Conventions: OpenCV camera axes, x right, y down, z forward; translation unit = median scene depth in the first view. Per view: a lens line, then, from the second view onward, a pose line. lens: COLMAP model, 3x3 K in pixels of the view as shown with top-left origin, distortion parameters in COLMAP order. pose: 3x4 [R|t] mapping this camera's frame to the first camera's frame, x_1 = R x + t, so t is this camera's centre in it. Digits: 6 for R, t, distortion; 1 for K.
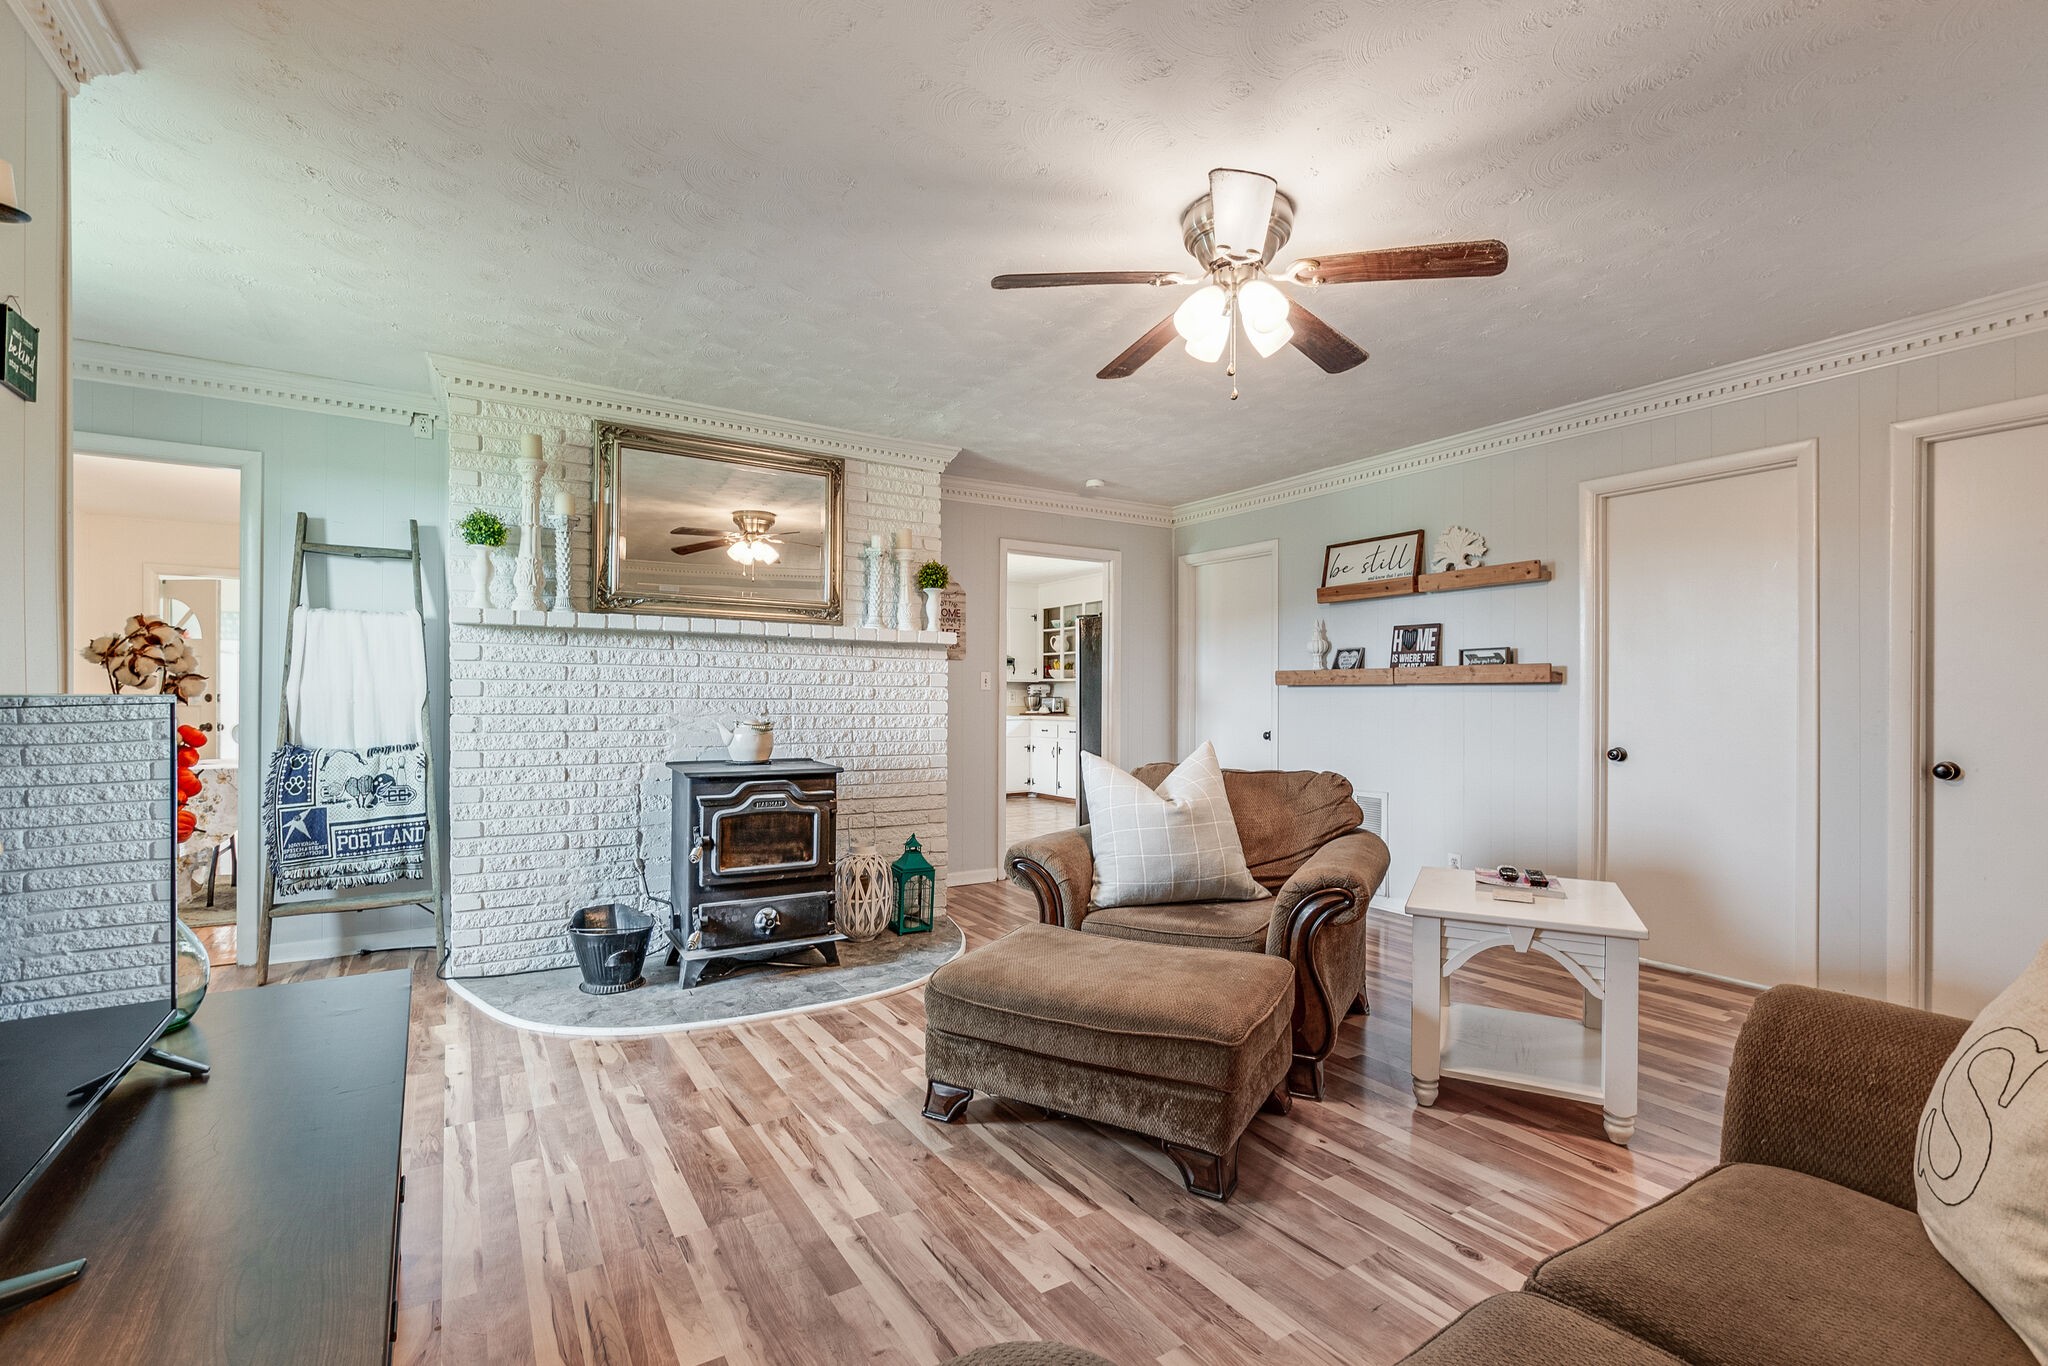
lens RADIAL K [[910.1, 0, 1031.5], [0, 910.1, 691.8], [0, 0, 1]] dist [-0.002393, 0.001925]
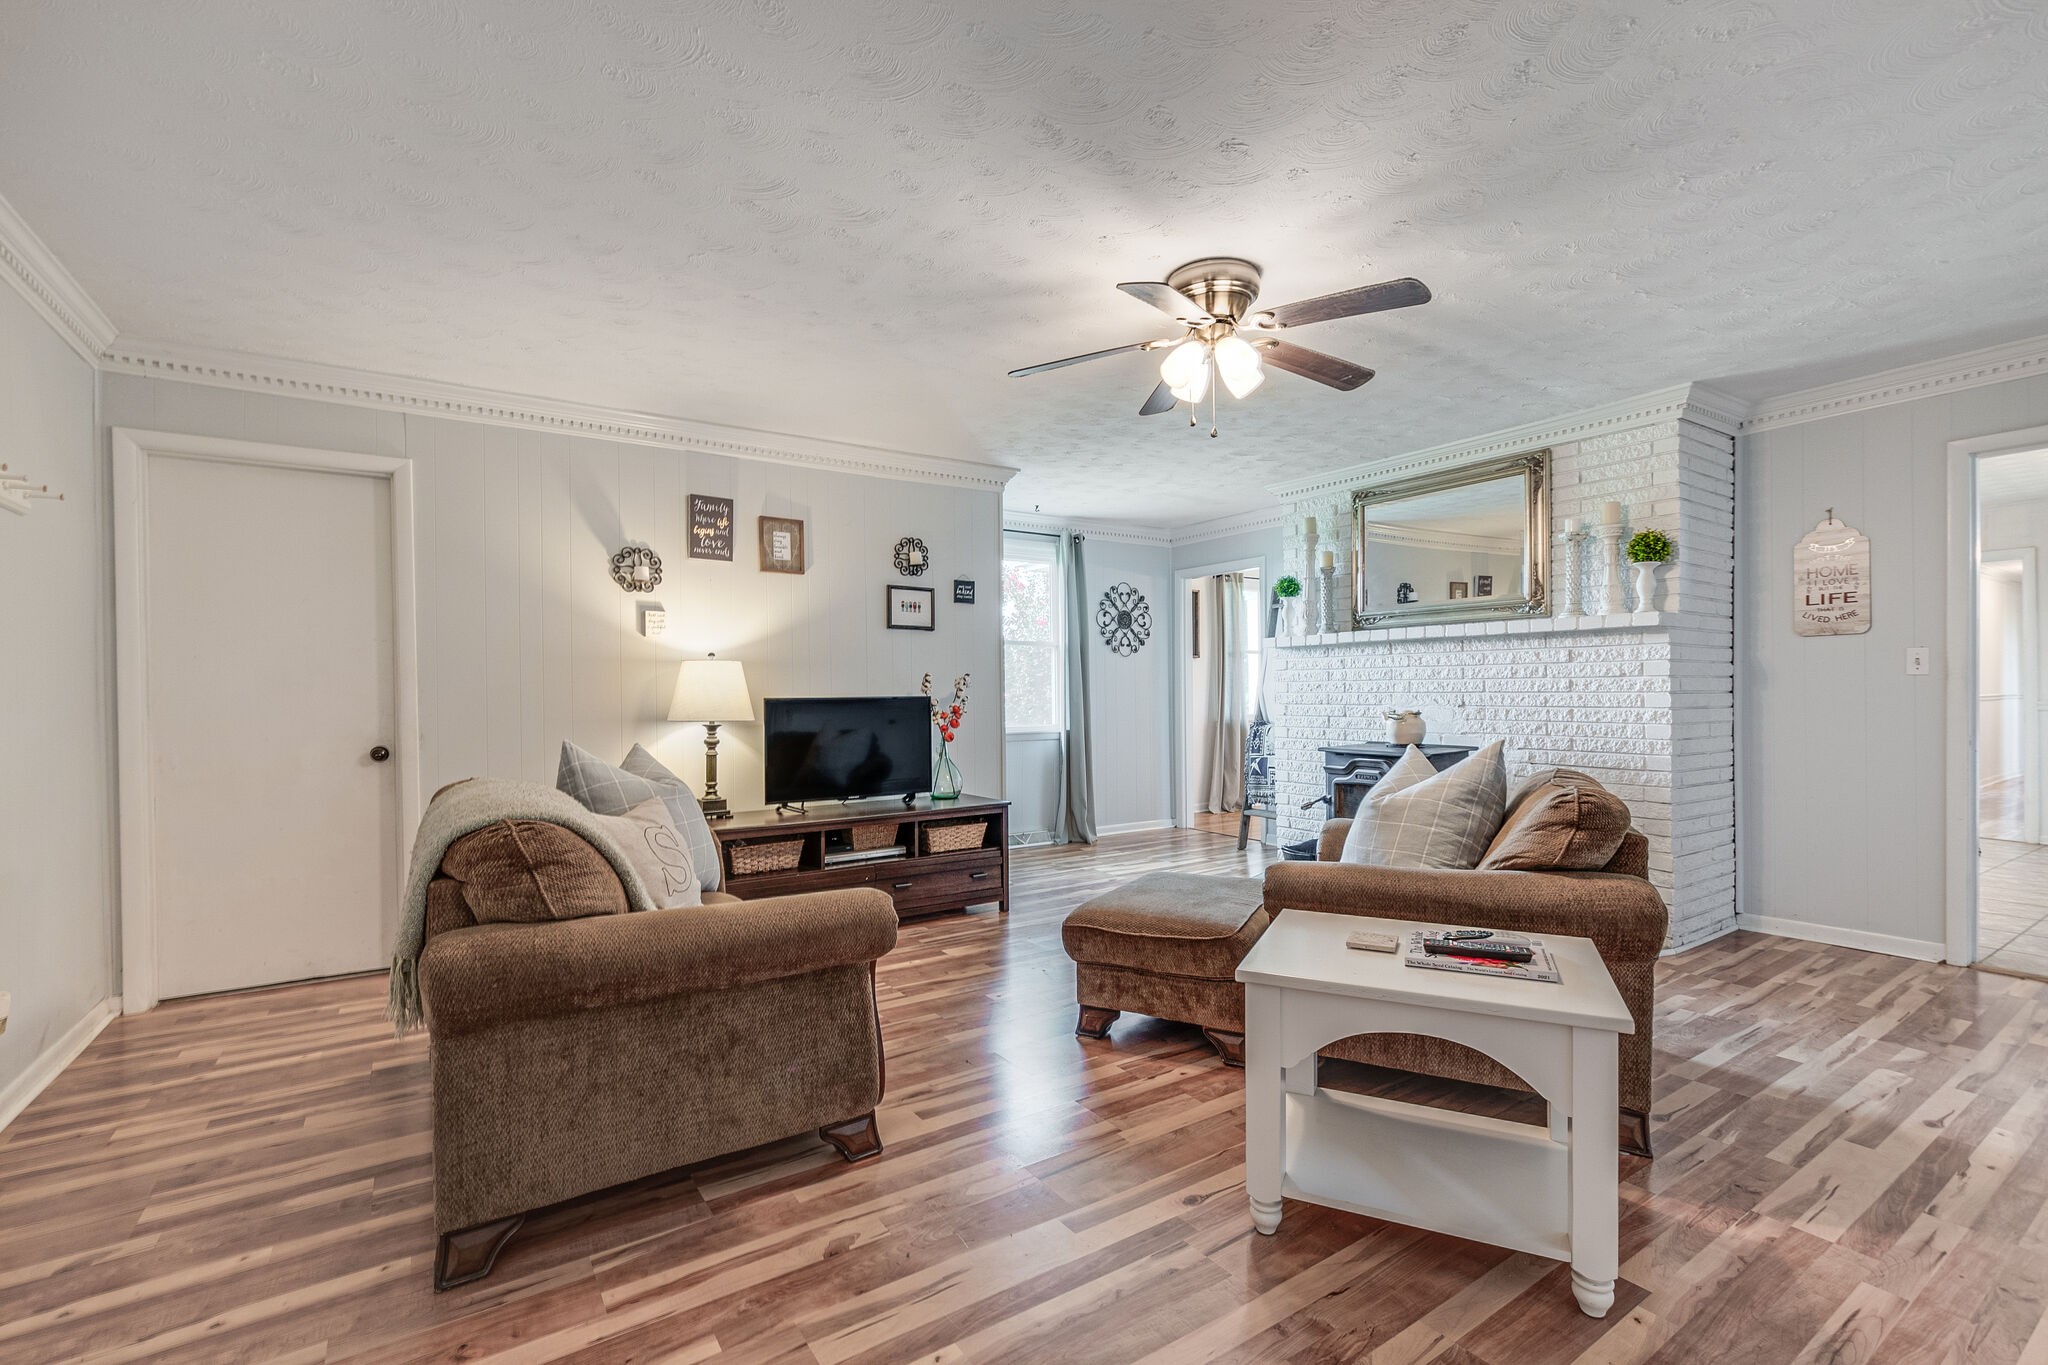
lens RADIAL K [[910.1, 0, 1024.6], [0, 910.1, 694.7], [0, 0, 1]] dist [-0.002393, 0.001925]
pose [[0.021067, -0.005171, -0.999765, 0.900673], [0.016032, 0.999860, -0.004834, 0.008436], [0.999650, -0.015926, 0.021147, 0.476495]]
